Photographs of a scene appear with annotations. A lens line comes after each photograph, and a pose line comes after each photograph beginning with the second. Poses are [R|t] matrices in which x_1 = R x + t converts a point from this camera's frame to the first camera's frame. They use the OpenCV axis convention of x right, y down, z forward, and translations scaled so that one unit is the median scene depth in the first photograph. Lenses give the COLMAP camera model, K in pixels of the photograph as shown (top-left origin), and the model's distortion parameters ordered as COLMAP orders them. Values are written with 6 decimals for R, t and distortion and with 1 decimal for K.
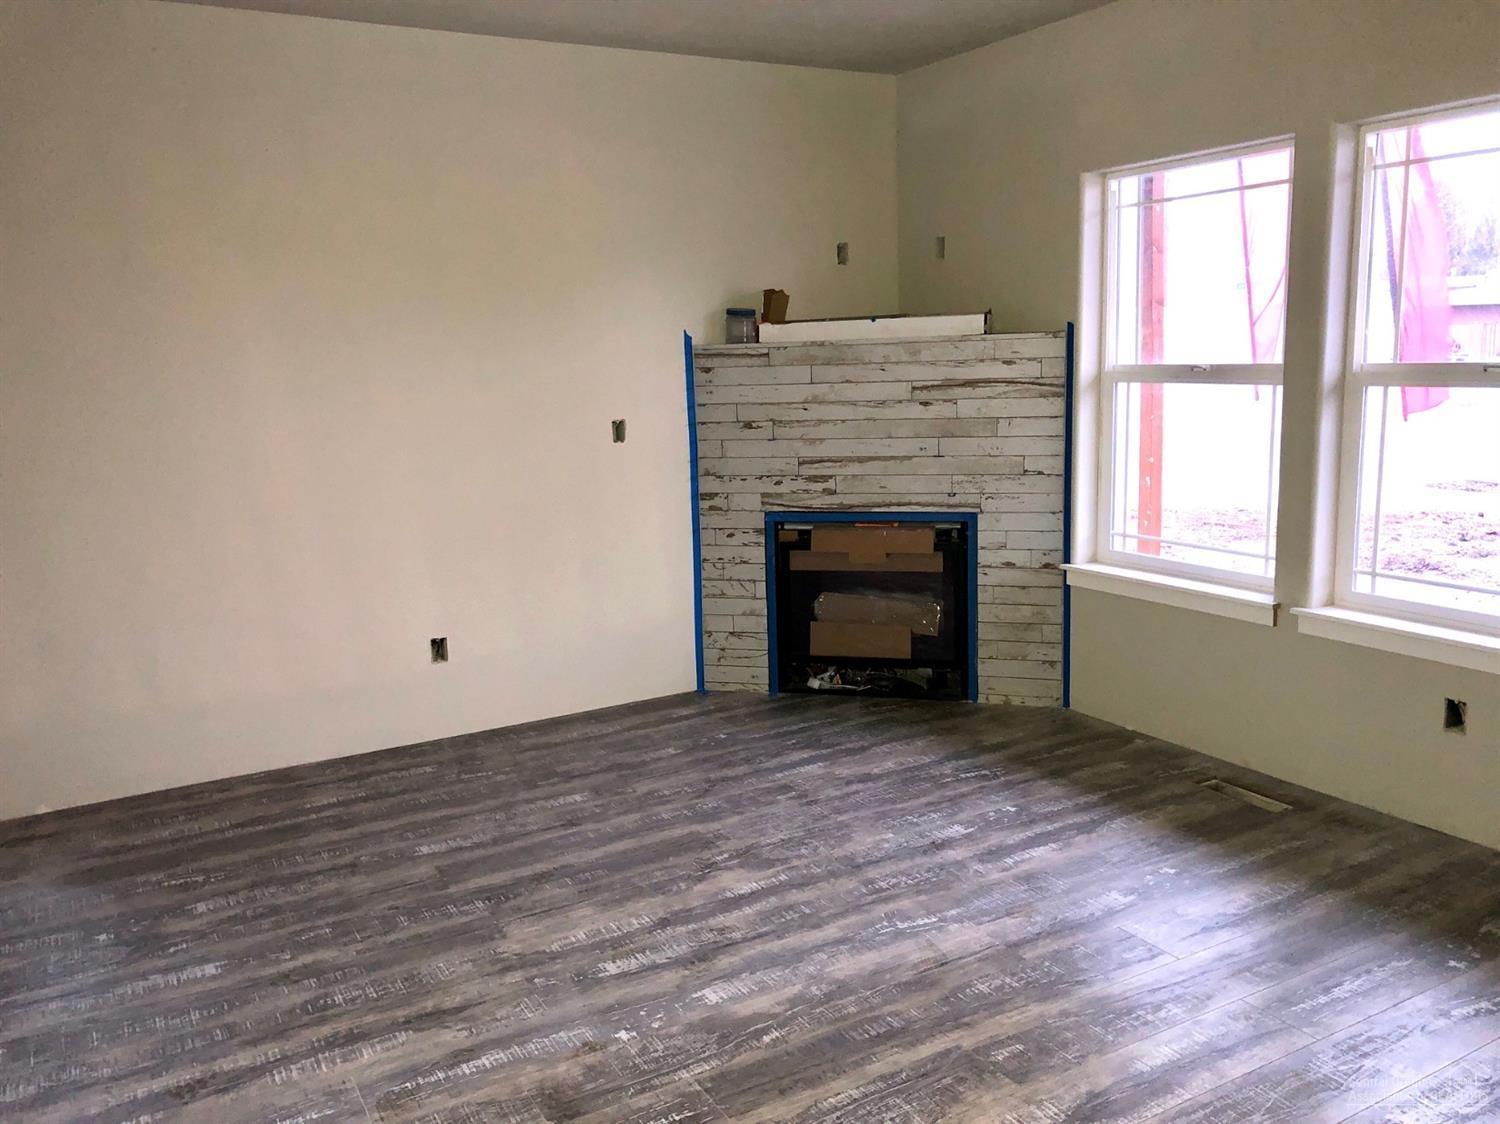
lens RADIAL K [[1212.8, 0, 750.0], [0, 1212.8, 562.0], [0, 0, 1]] dist [0.135131, -0.247972]
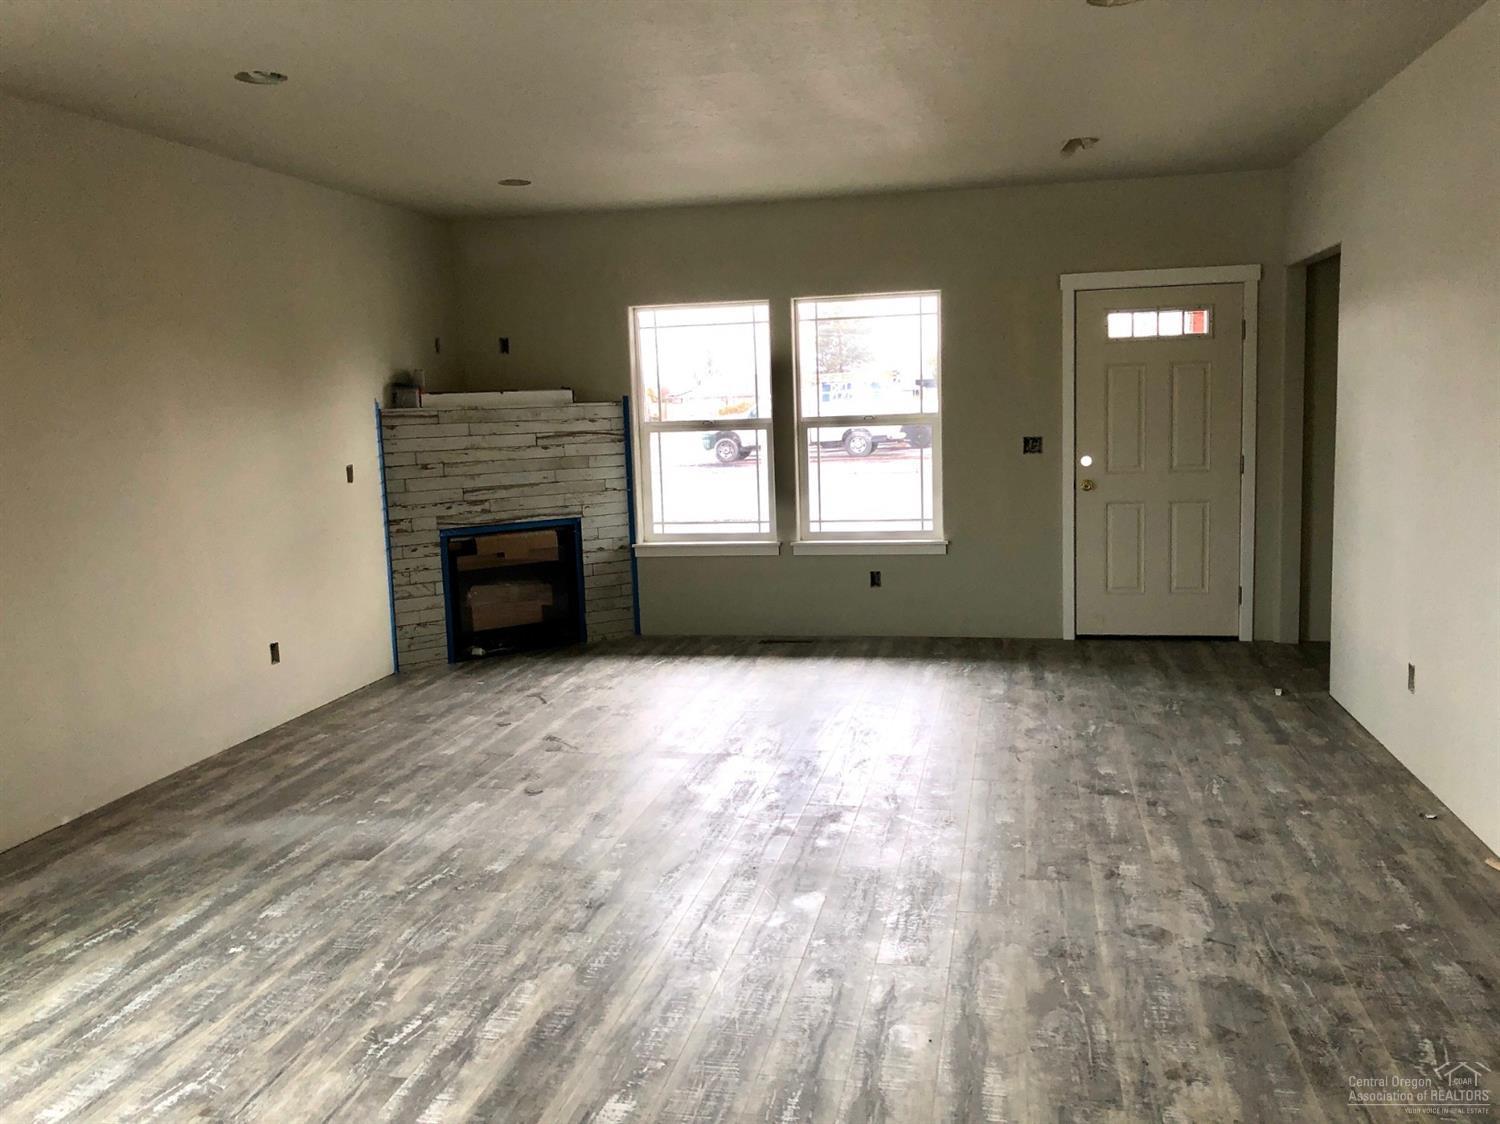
lens RADIAL K [[1212.8, 0, 750.0], [0, 1212.8, 562.0], [0, 0, 1]] dist [0.135131, -0.247972]
pose [[0.670371, -0.092516, 0.736236, -0.792902], [0.144001, 0.989554, -0.006769, 0.055679], [-0.727919, 0.110556, 0.676691, -0.186800]]
